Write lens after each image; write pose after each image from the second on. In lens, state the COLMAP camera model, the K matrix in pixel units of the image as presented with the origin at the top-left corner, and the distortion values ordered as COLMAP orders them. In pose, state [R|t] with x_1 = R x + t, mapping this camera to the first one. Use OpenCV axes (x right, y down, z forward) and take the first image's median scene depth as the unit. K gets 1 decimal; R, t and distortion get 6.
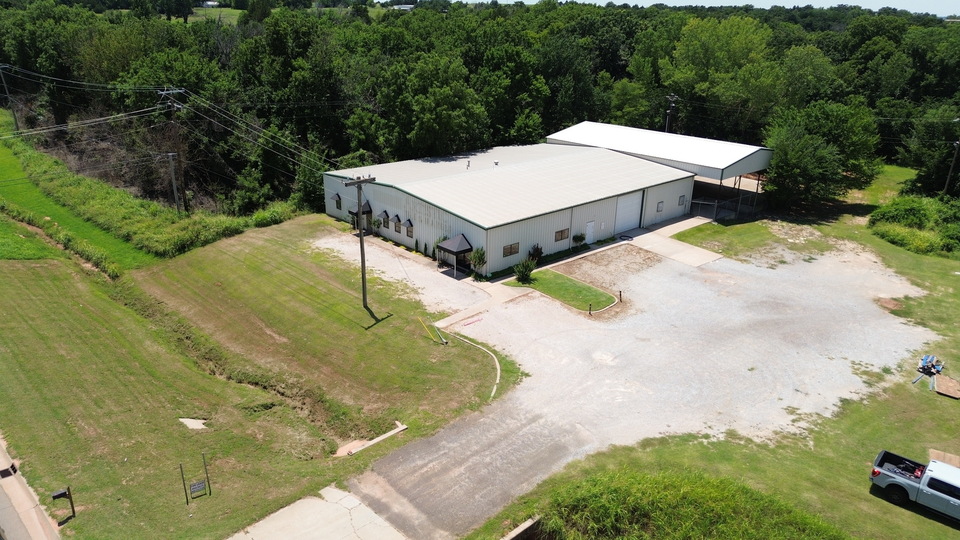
lens RADIAL K [[695.0, 0, 480.0], [0, 695.0, 270.0], [0, 0, 1]] dist [0.047141, -0.003106]
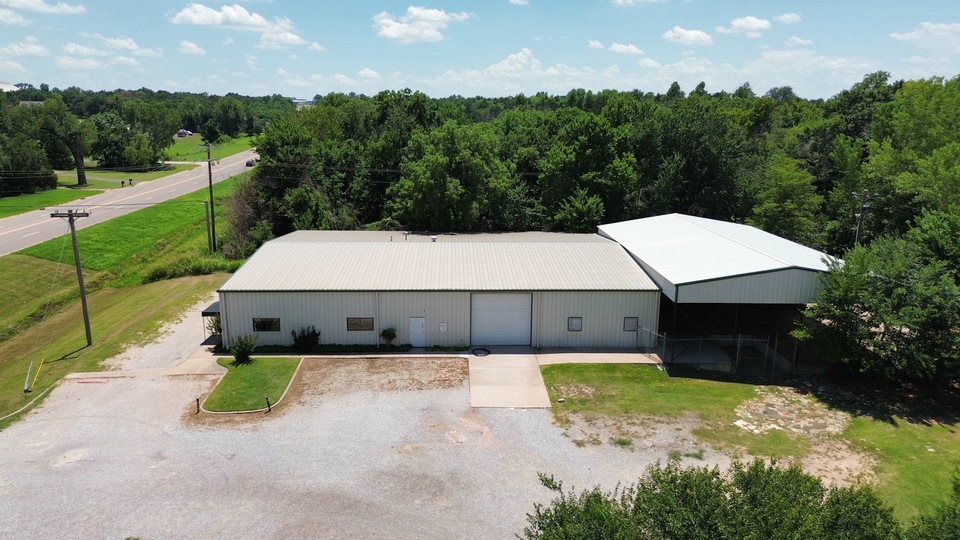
lens RADIAL K [[695.0, 0, 480.0], [0, 695.0, 270.0], [0, 0, 1]] dist [0.047141, -0.003106]
pose [[0.755645, 0.130154, -0.641920, 0.692123], [-0.222855, 0.972674, -0.065121, -0.085832], [0.615903, 0.192264, 0.764001, 0.452996]]
